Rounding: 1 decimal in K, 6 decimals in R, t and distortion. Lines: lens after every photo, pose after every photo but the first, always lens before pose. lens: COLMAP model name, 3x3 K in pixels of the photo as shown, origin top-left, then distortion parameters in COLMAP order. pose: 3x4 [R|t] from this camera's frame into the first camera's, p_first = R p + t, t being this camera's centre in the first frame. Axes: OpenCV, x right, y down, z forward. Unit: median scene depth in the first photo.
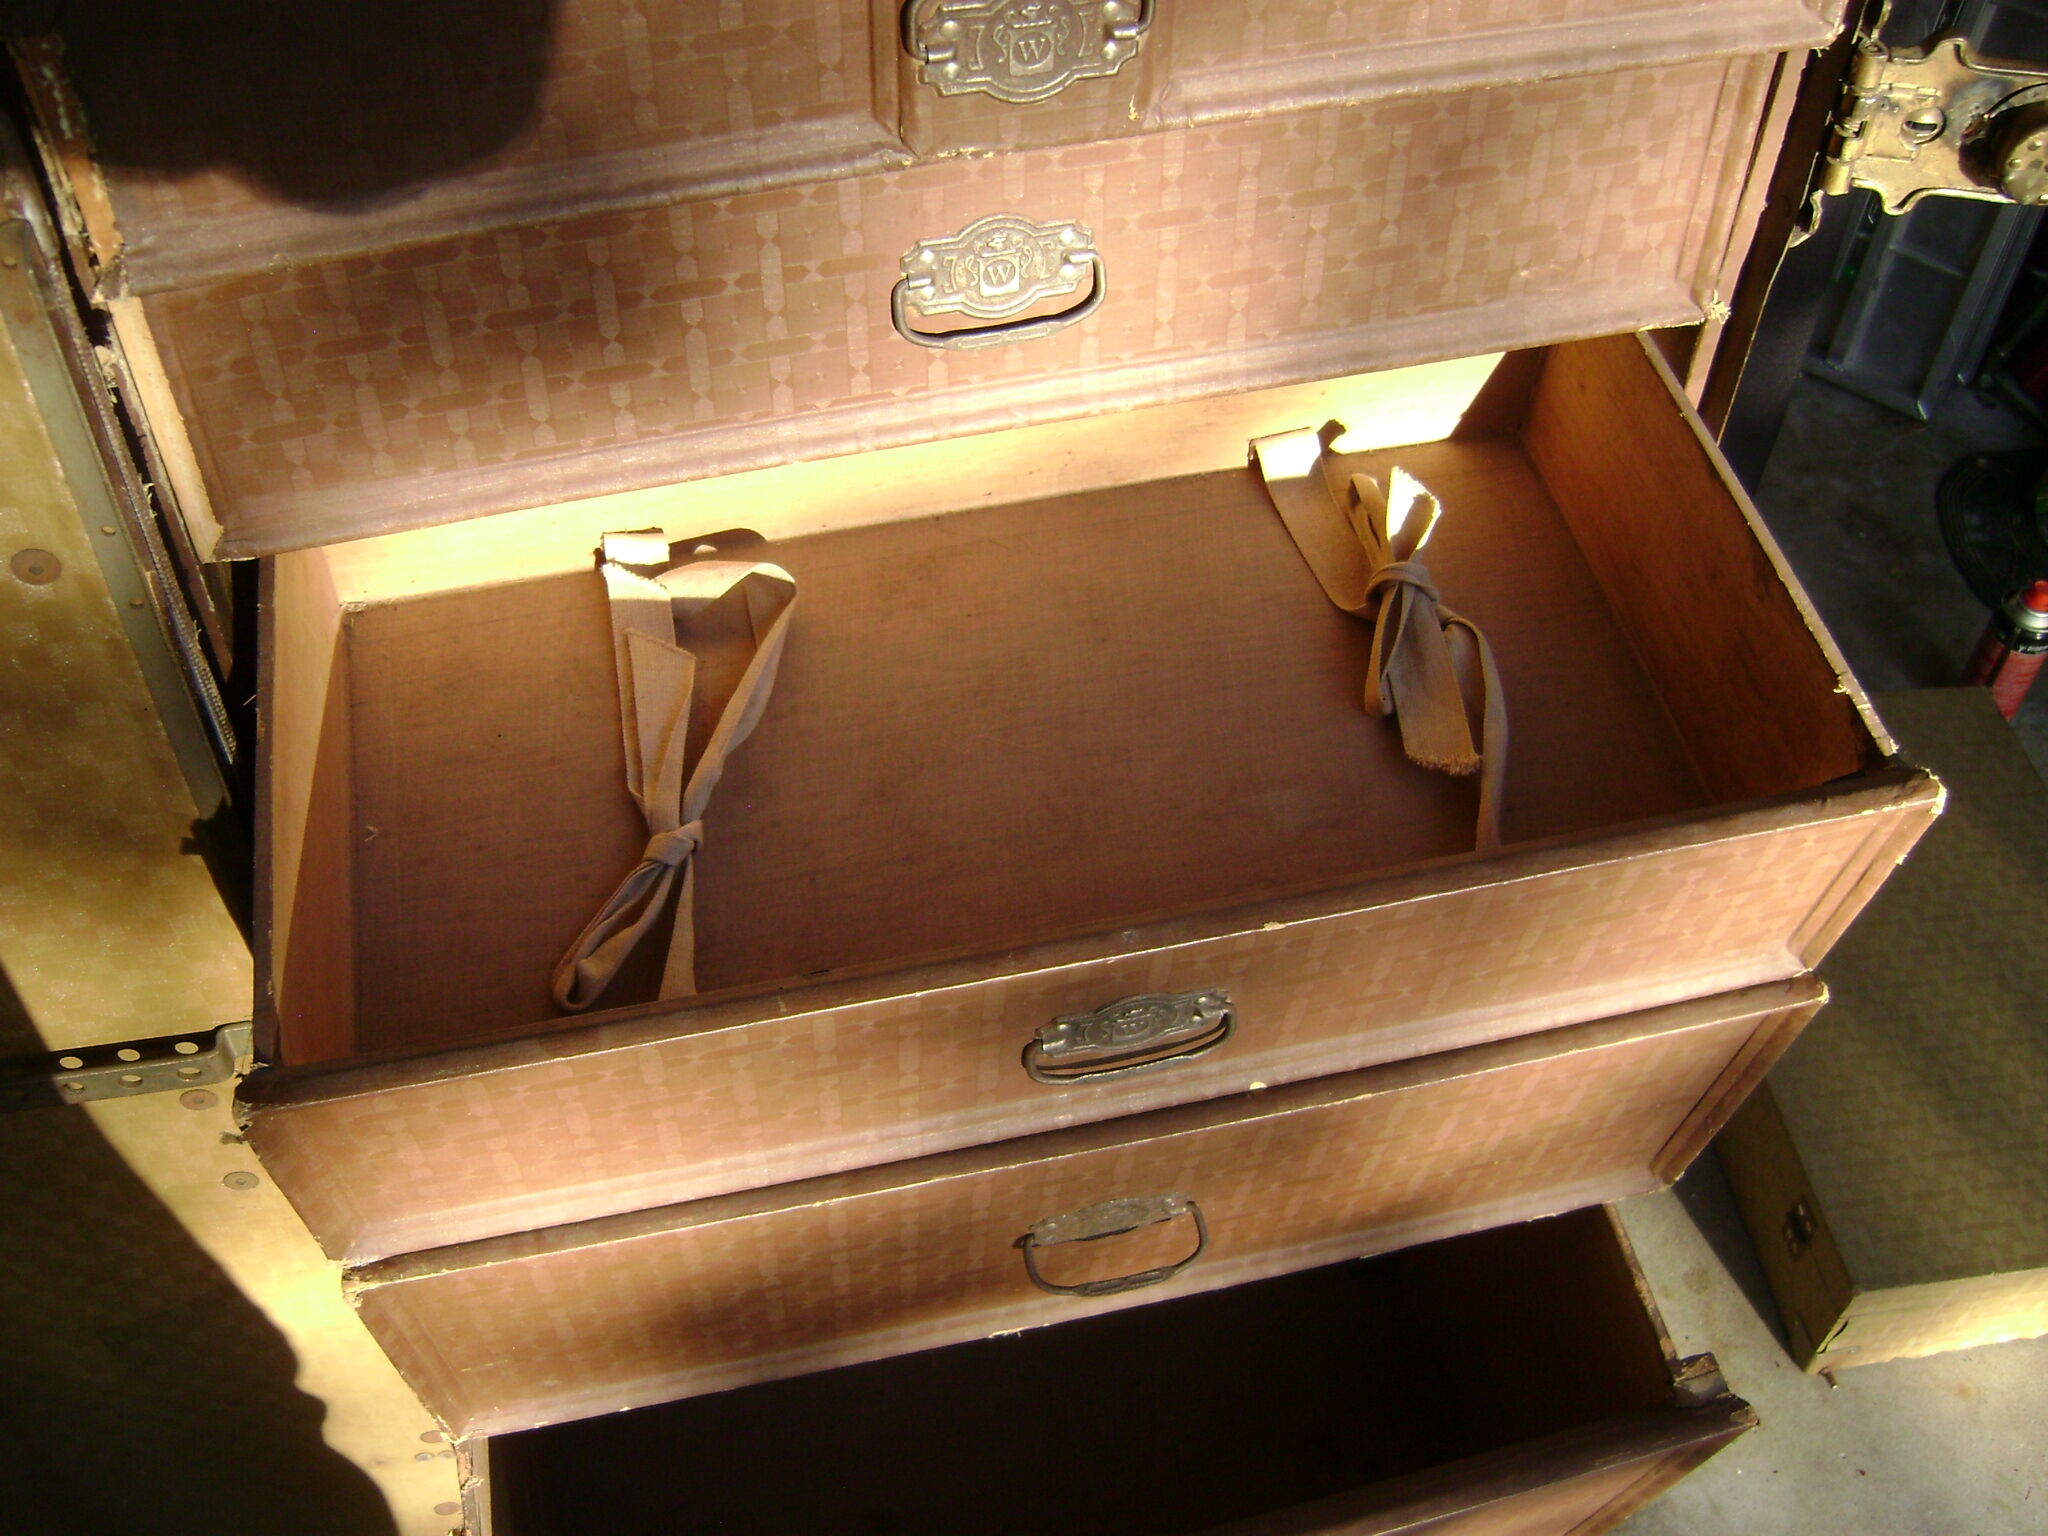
lens RADIAL K [[2125.6, 0, 1030.3], [0, 2125.6, 804.7], [0, 0, 1]] dist [-0.121584, 0.000000]
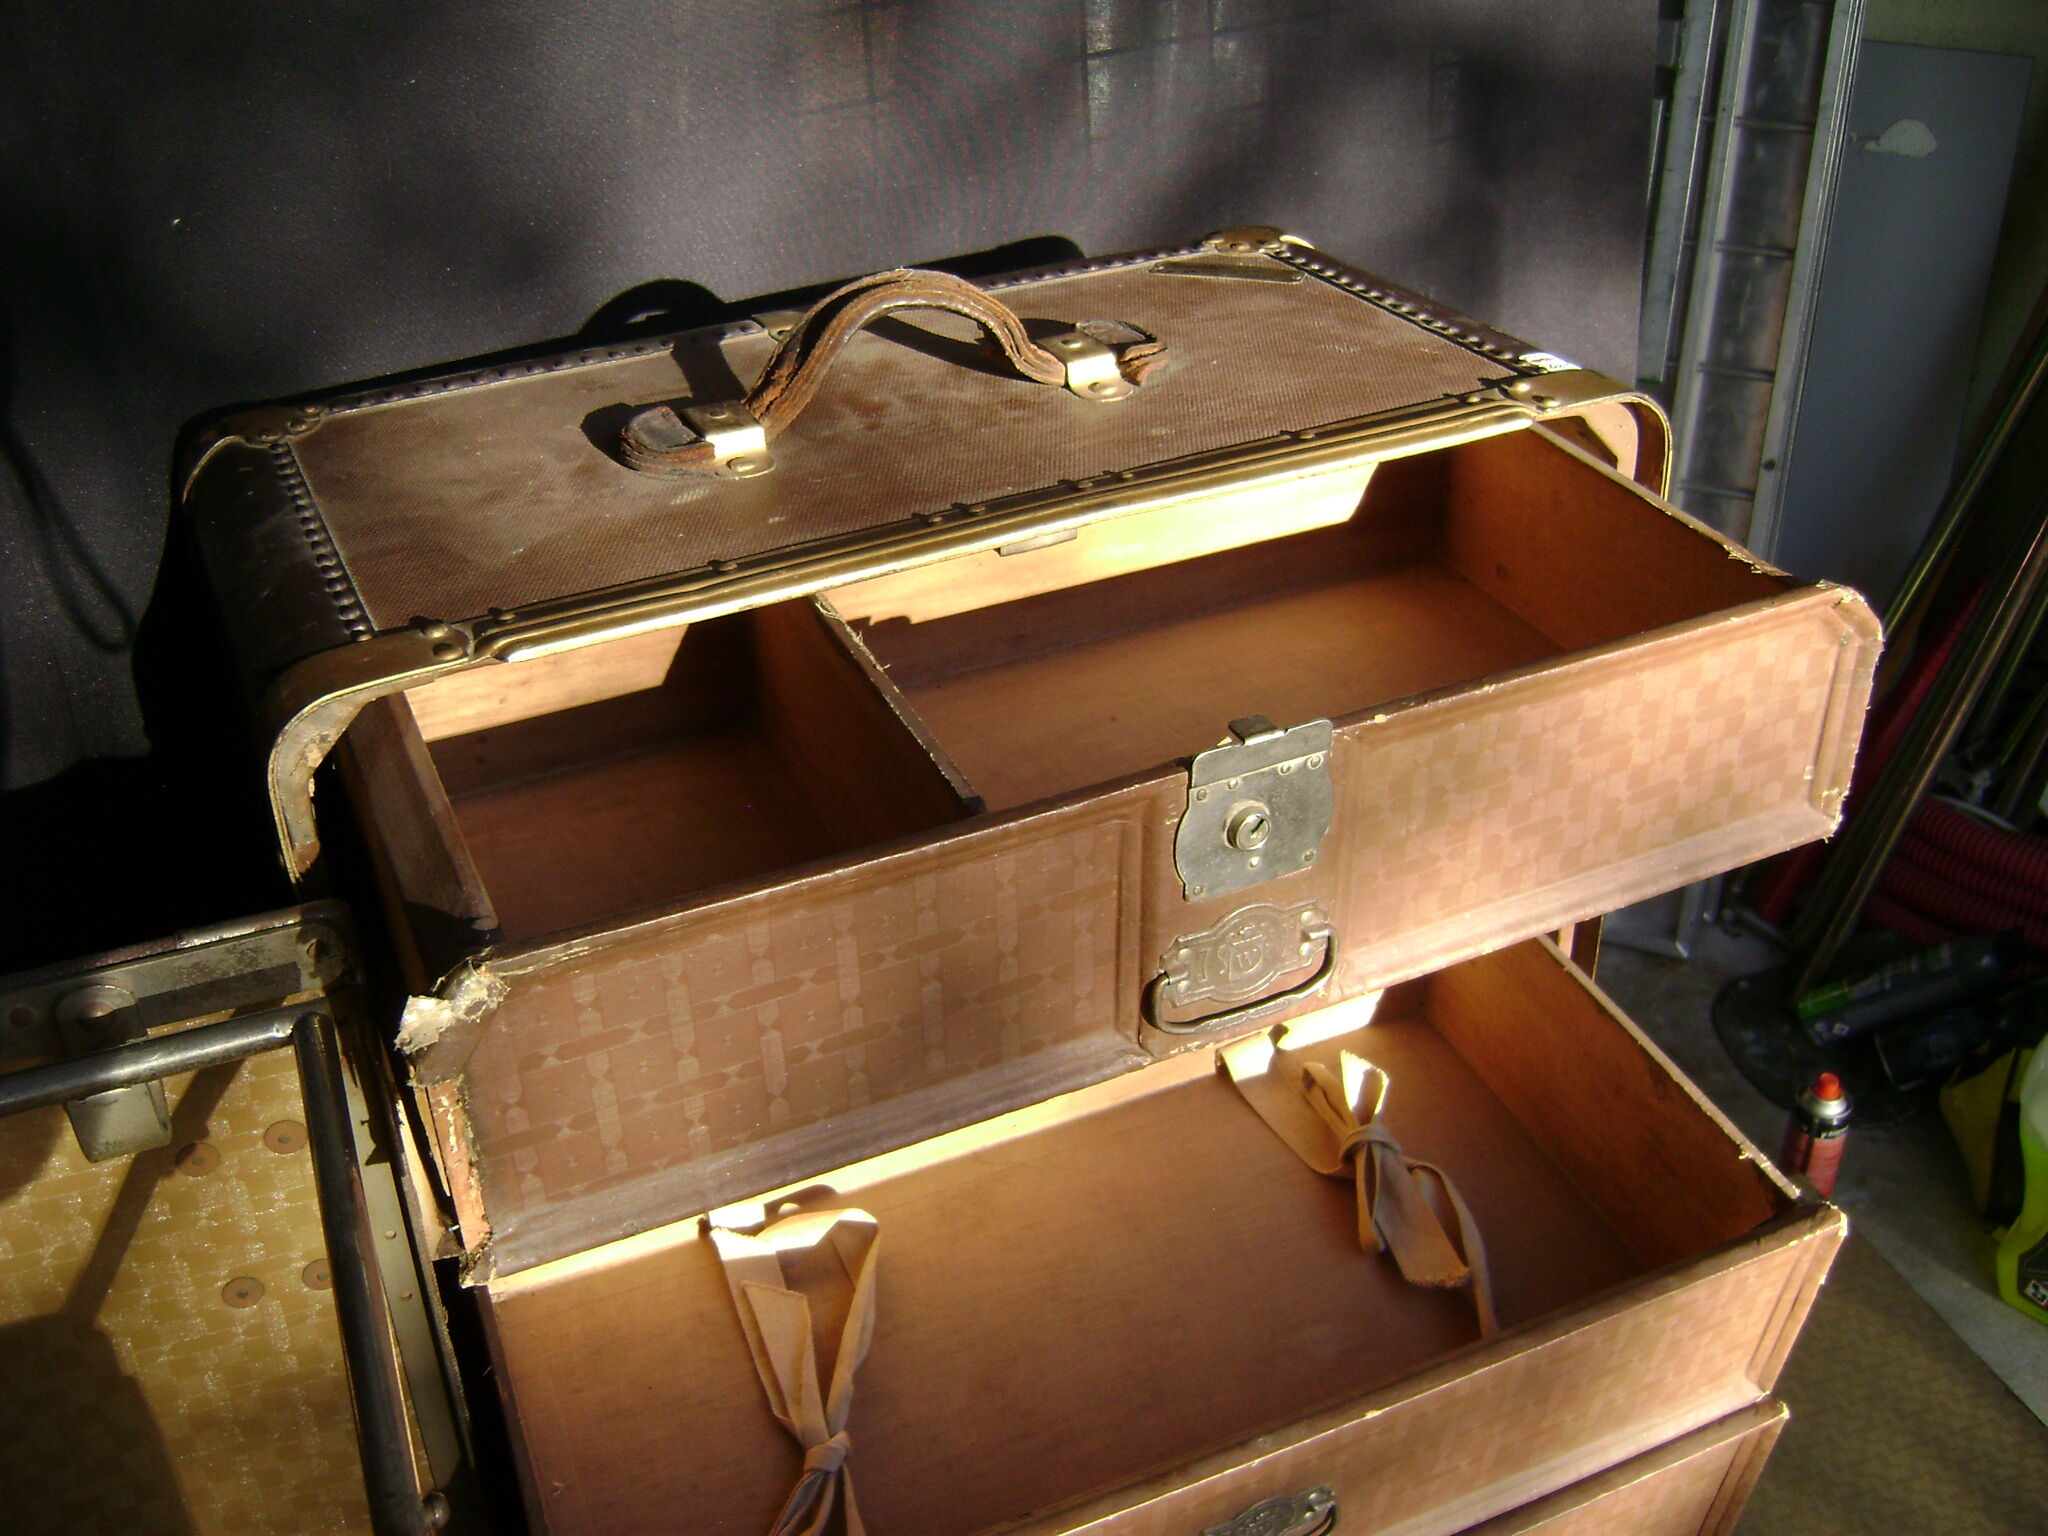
lens RADIAL K [[2125.6, 0, 1045.3], [0, 2125.6, 768.8], [0, 0, 1]] dist [-0.121584, 0.000000]
pose [[0.981205, -0.128643, 0.143833, -0.146588], [0.168388, 0.934838, -0.312606, 0.040515], [-0.094246, 0.330951, 0.938930, -0.186860]]
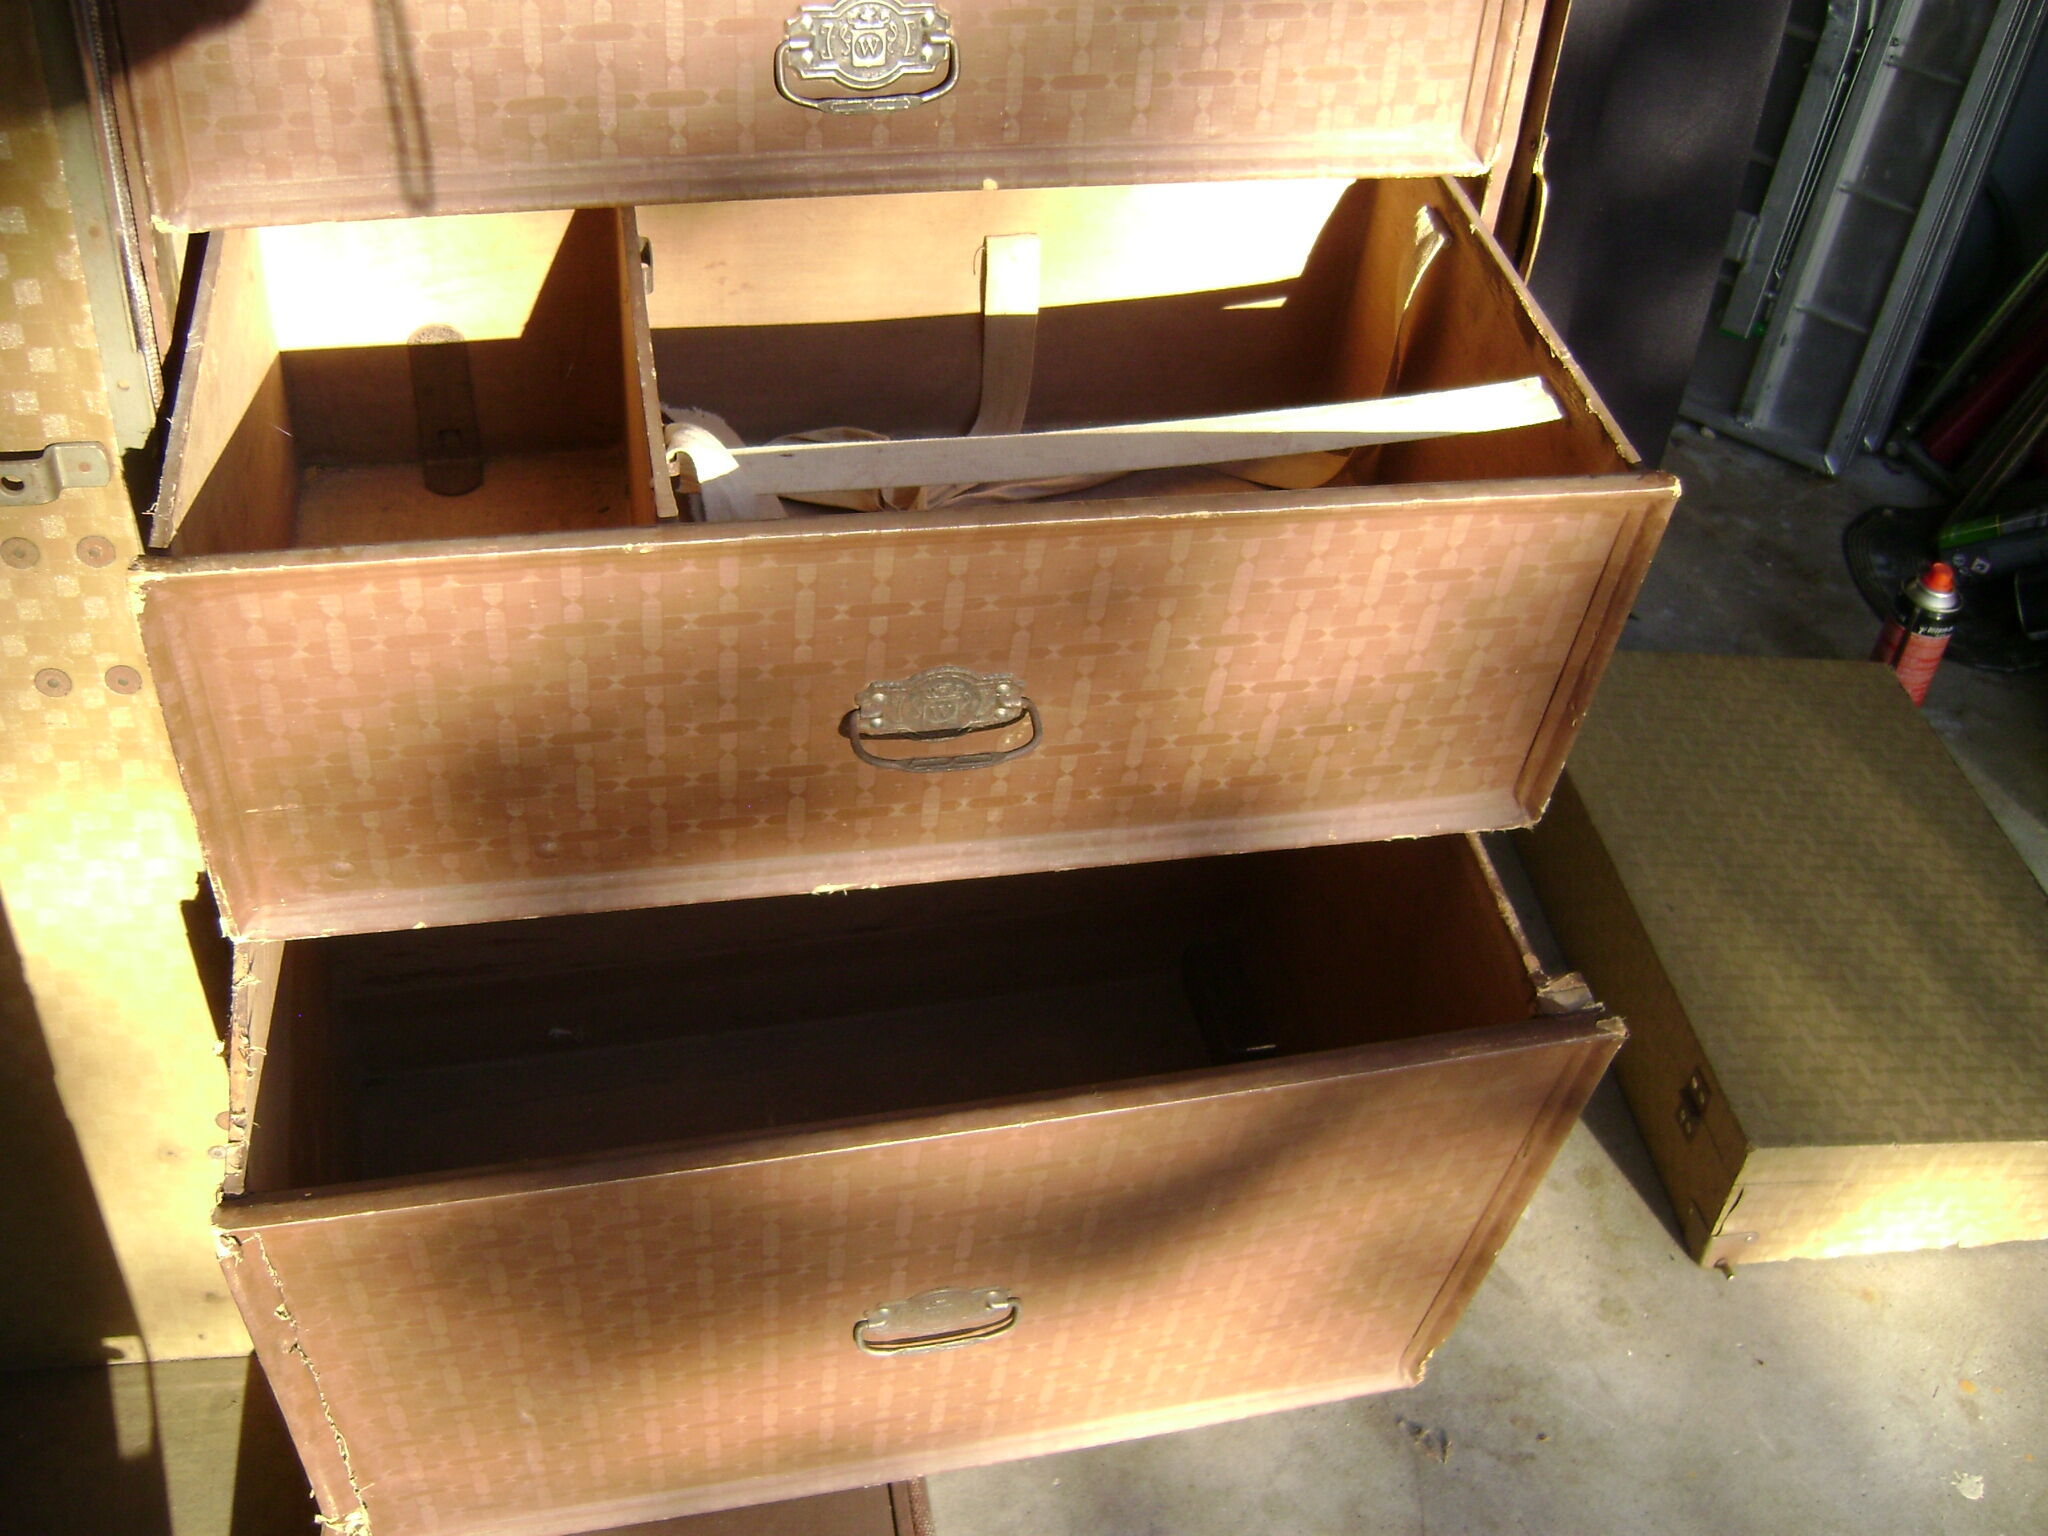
lens RADIAL K [[2125.6, 0, 1034.7], [0, 2125.6, 781.3], [0, 0, 1]] dist [-0.121584, 0.000000]
pose [[0.998039, 0.058715, 0.021677, 0.056783], [-0.054258, 0.984295, -0.167986, 0.362299], [-0.031200, 0.166480, 0.985551, 0.049181]]
